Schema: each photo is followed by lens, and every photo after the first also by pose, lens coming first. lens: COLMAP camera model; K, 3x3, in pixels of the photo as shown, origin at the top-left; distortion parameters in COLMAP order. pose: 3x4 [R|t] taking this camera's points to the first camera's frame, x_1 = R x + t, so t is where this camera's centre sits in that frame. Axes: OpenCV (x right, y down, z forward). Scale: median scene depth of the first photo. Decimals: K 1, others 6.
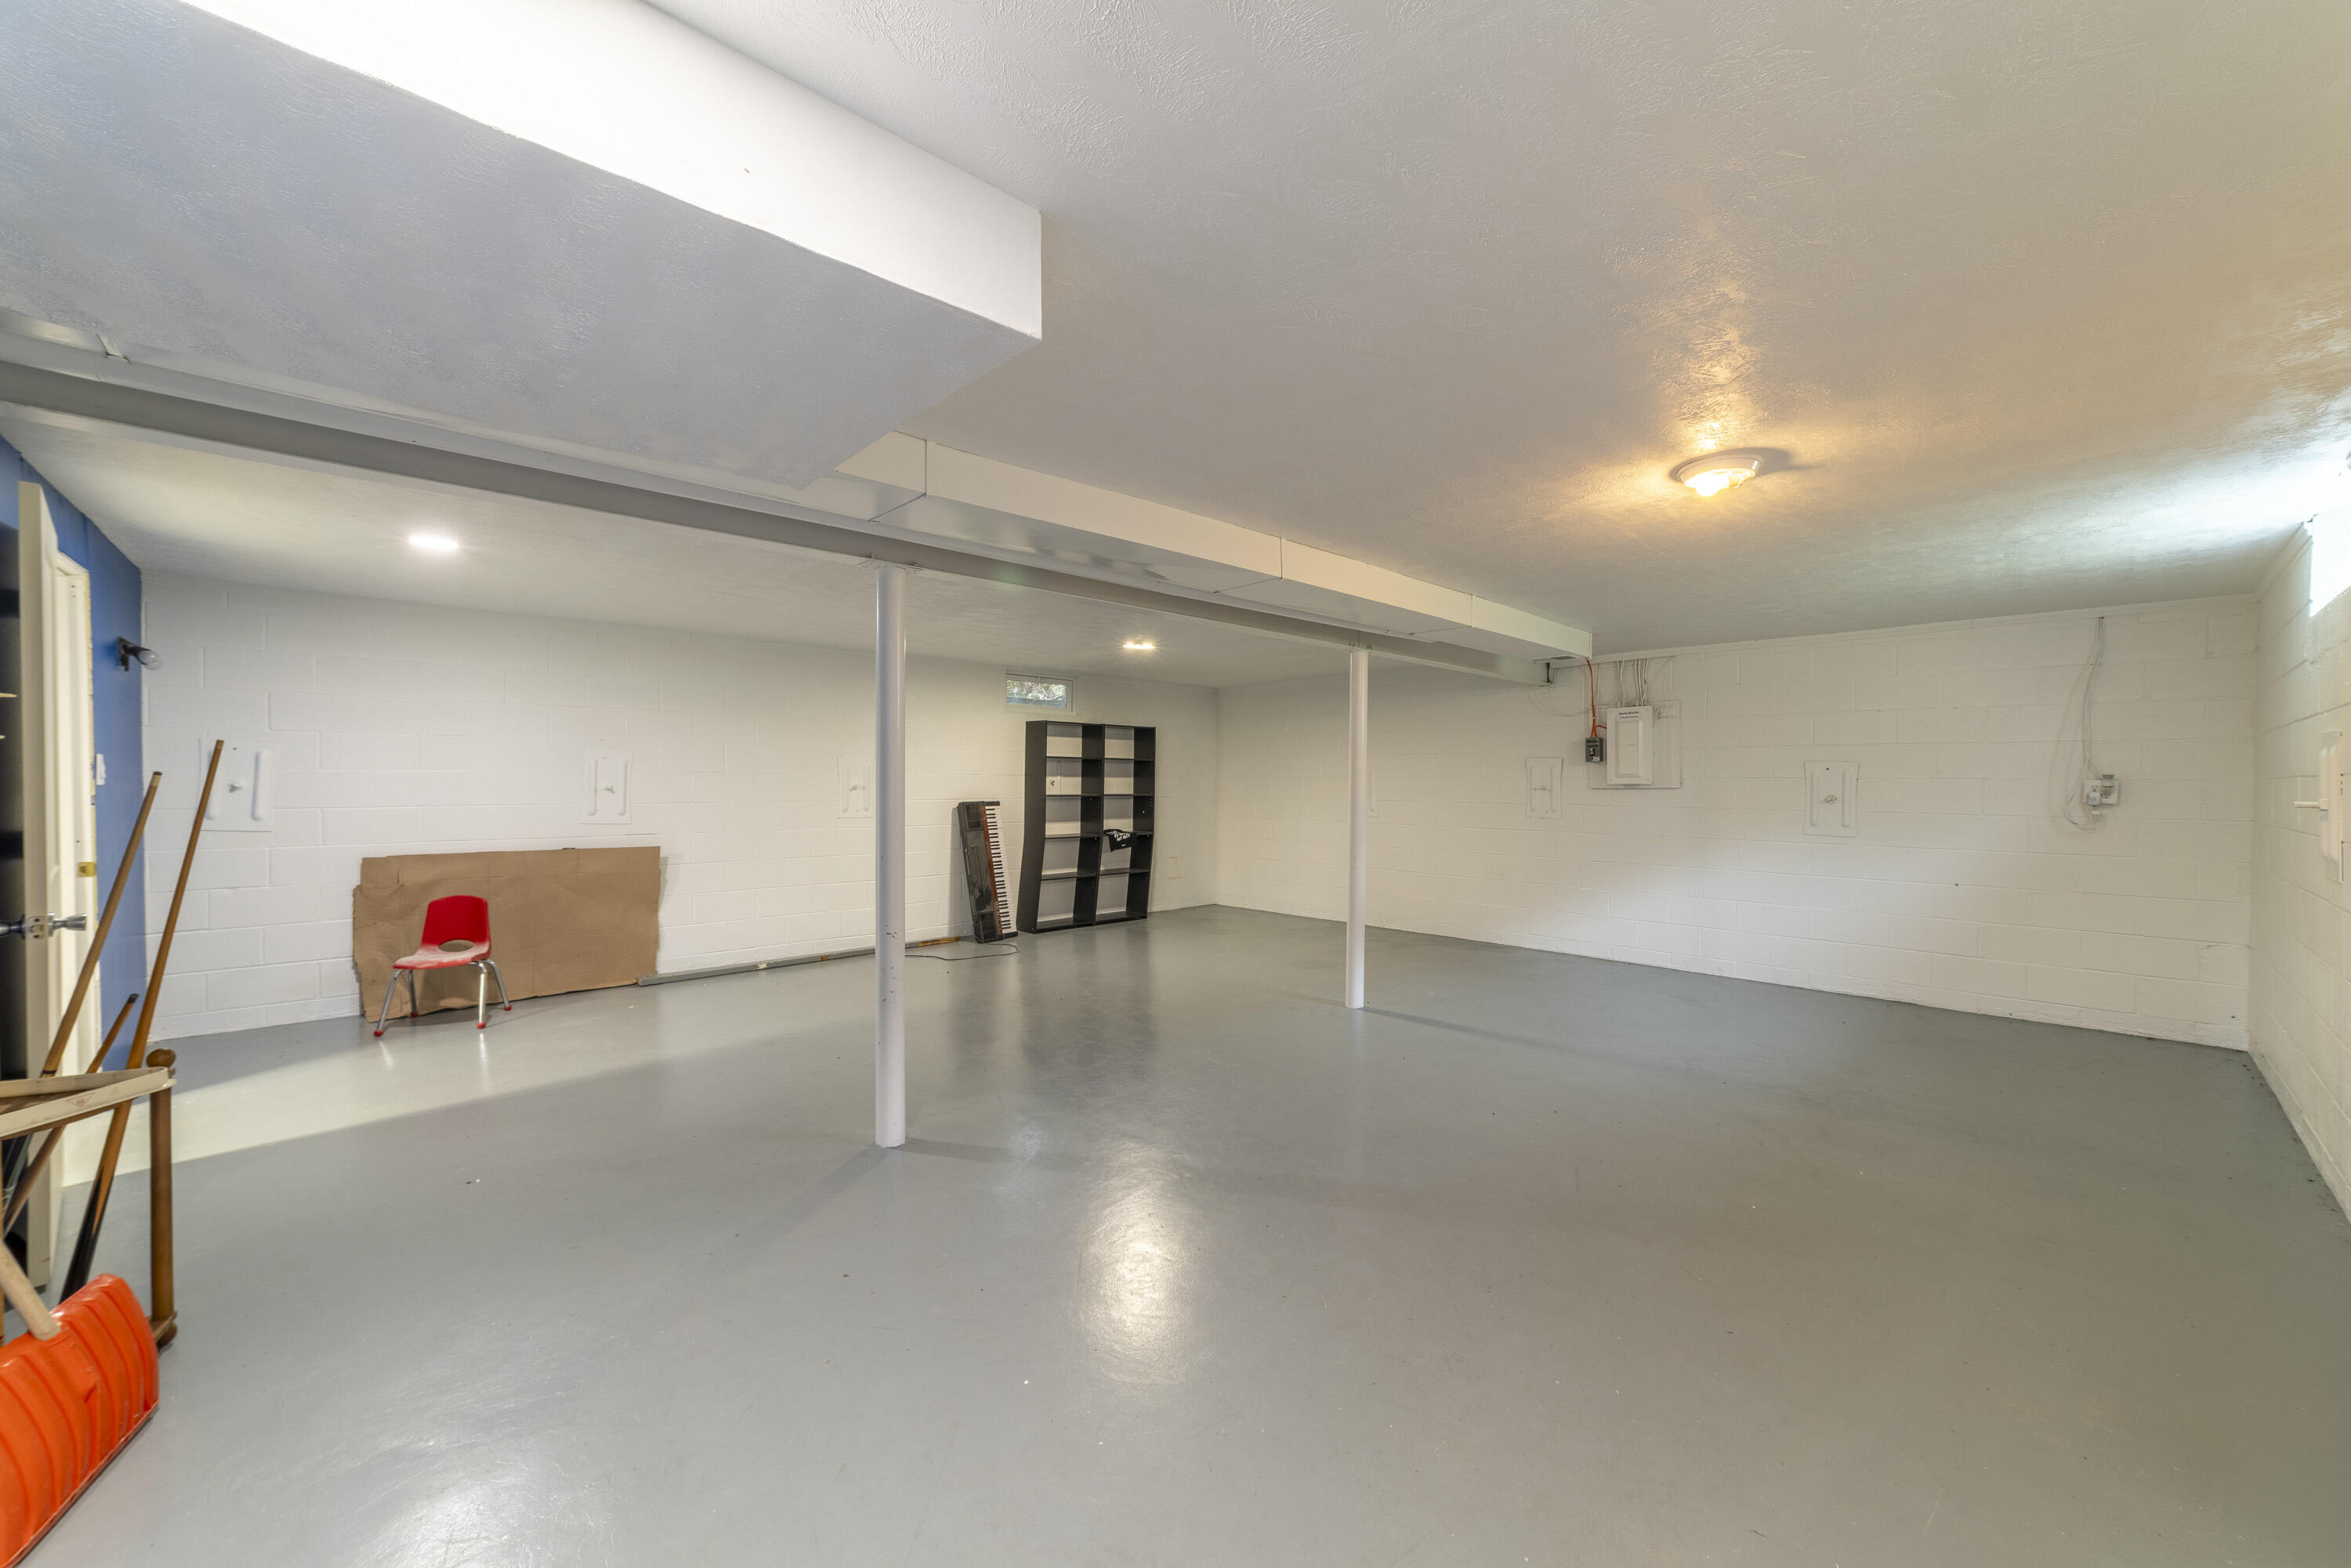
lens RADIAL K [[896.4, 0, 1167.0], [0, 896.4, 780.5], [0, 0, 1]] dist [-0.026096, 0.008537]
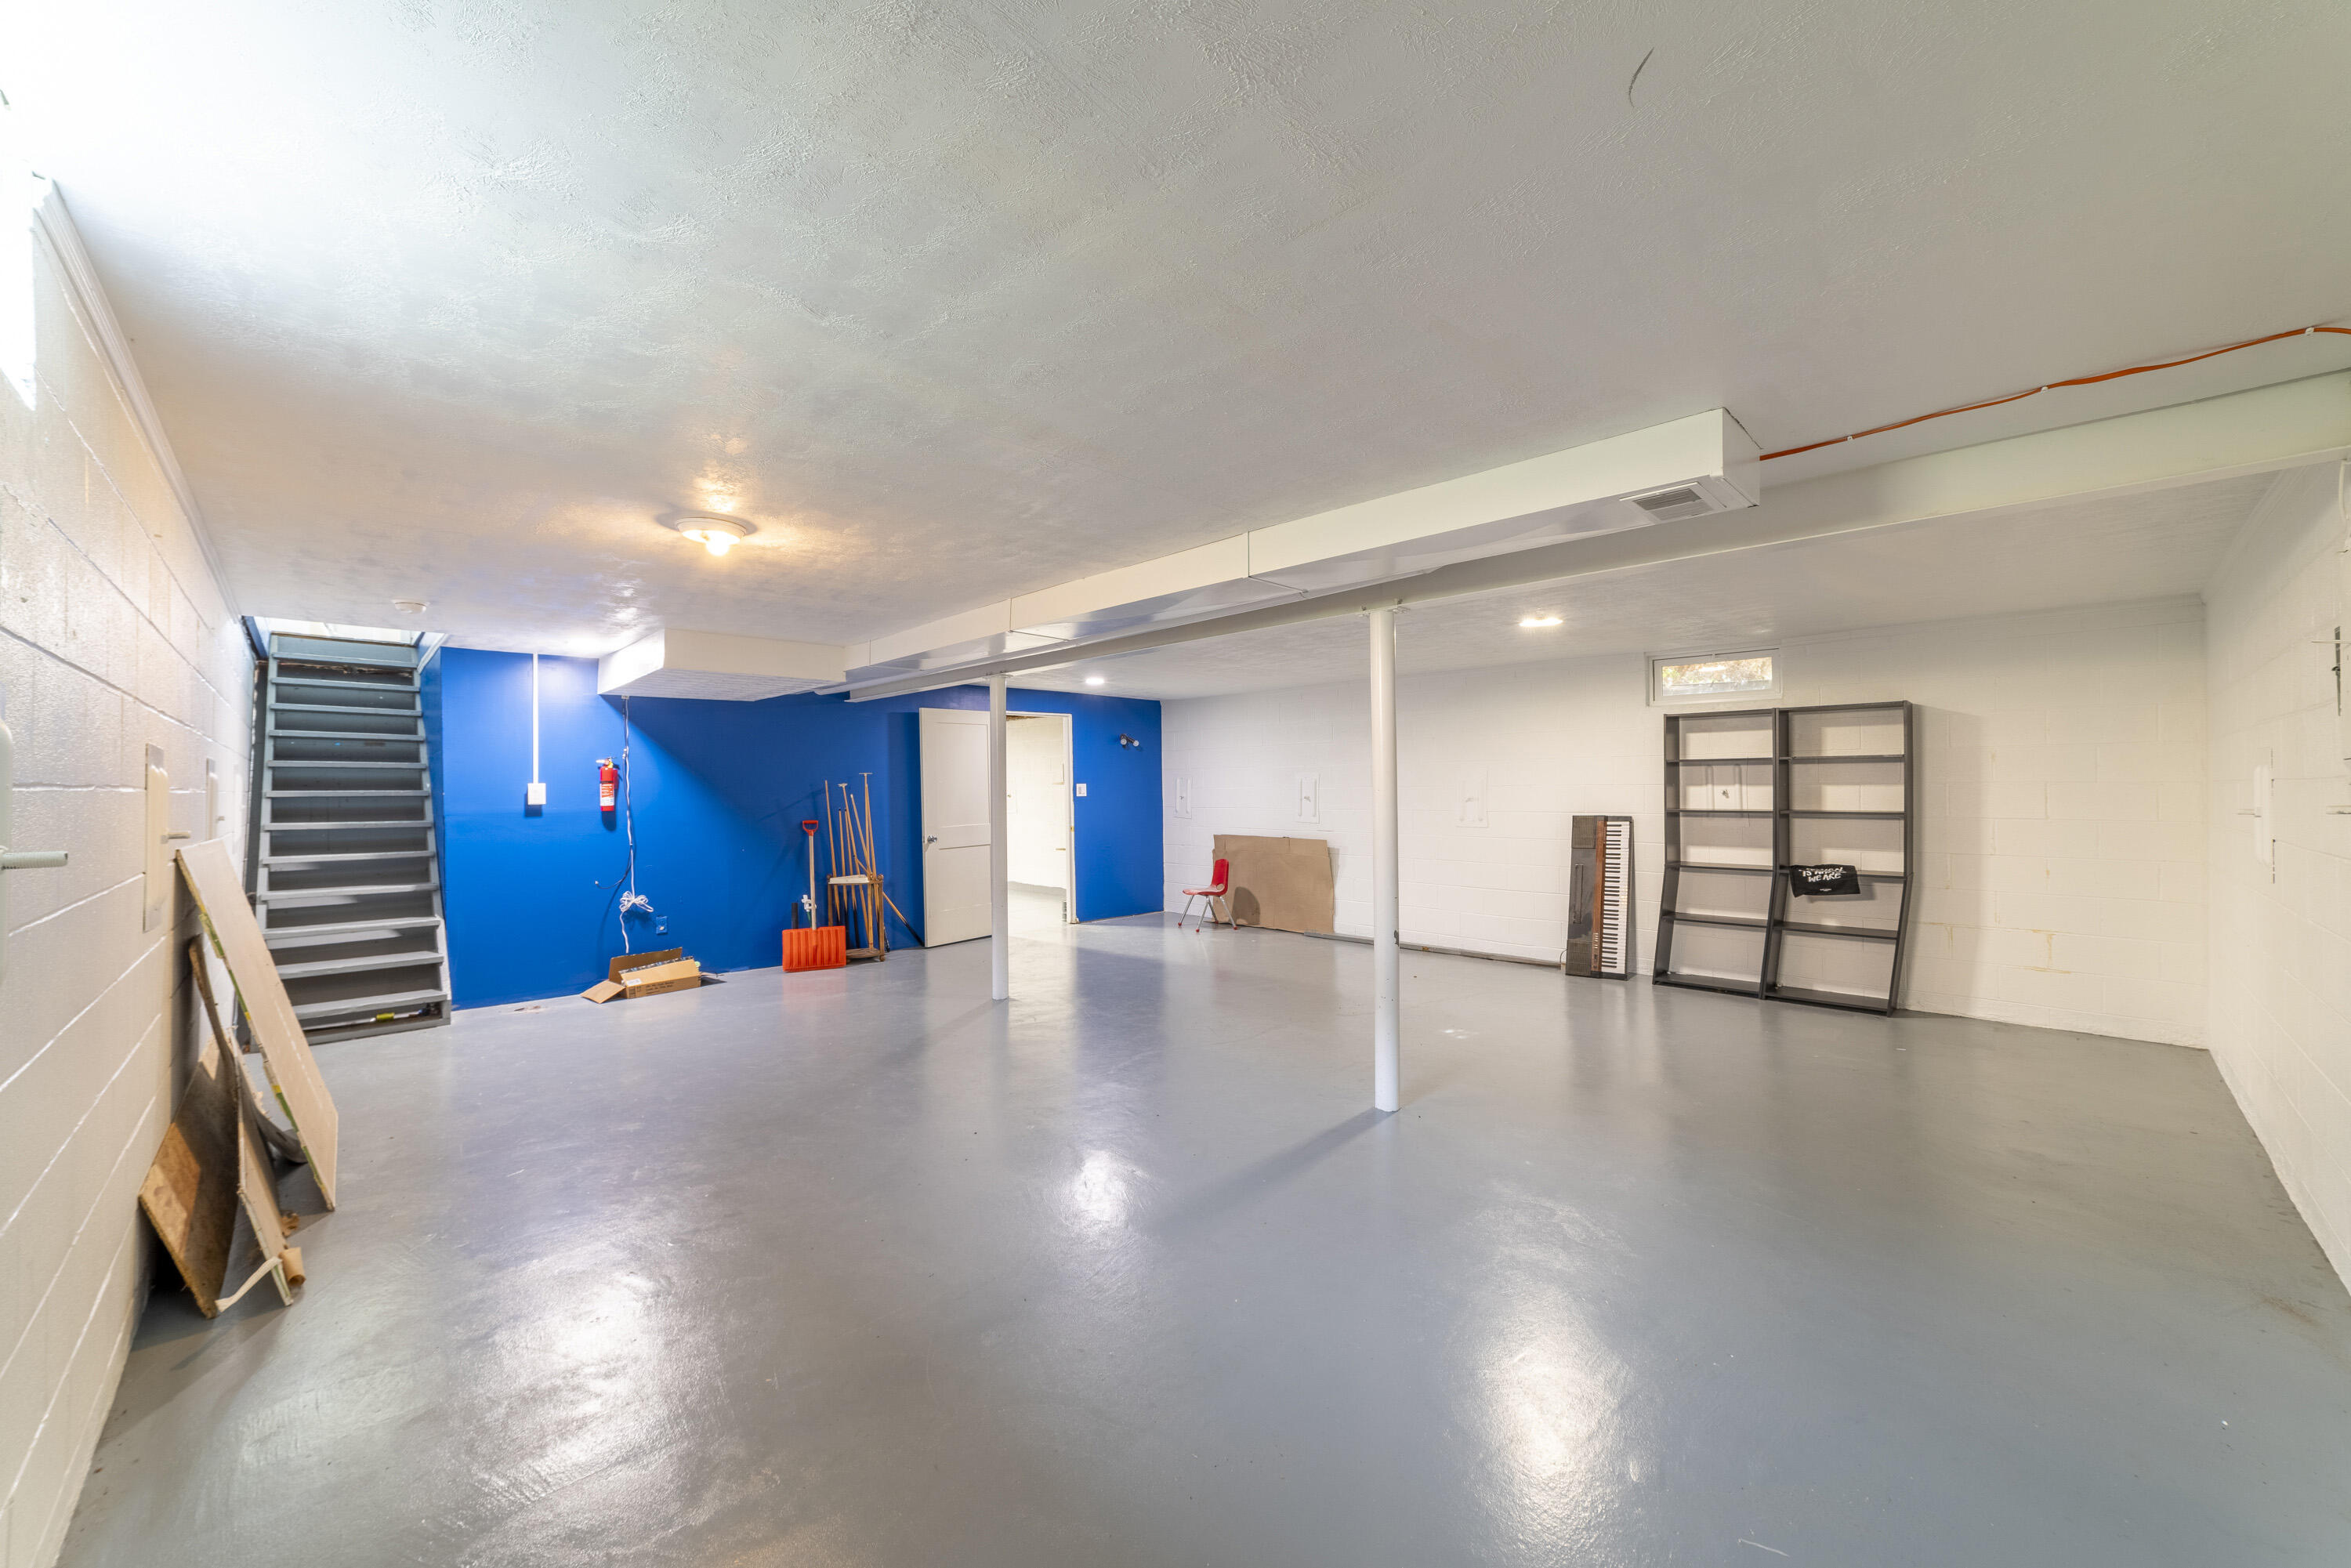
lens RADIAL K [[896.4, 0, 1167.0], [0, 896.4, 780.5], [0, 0, 1]] dist [-0.026096, 0.008537]
pose [[0.027578, -0.013153, -0.999533, 0.648413], [0.005037, 0.999903, -0.013019, -0.001080], [0.999607, -0.004676, 0.027641, 0.561381]]
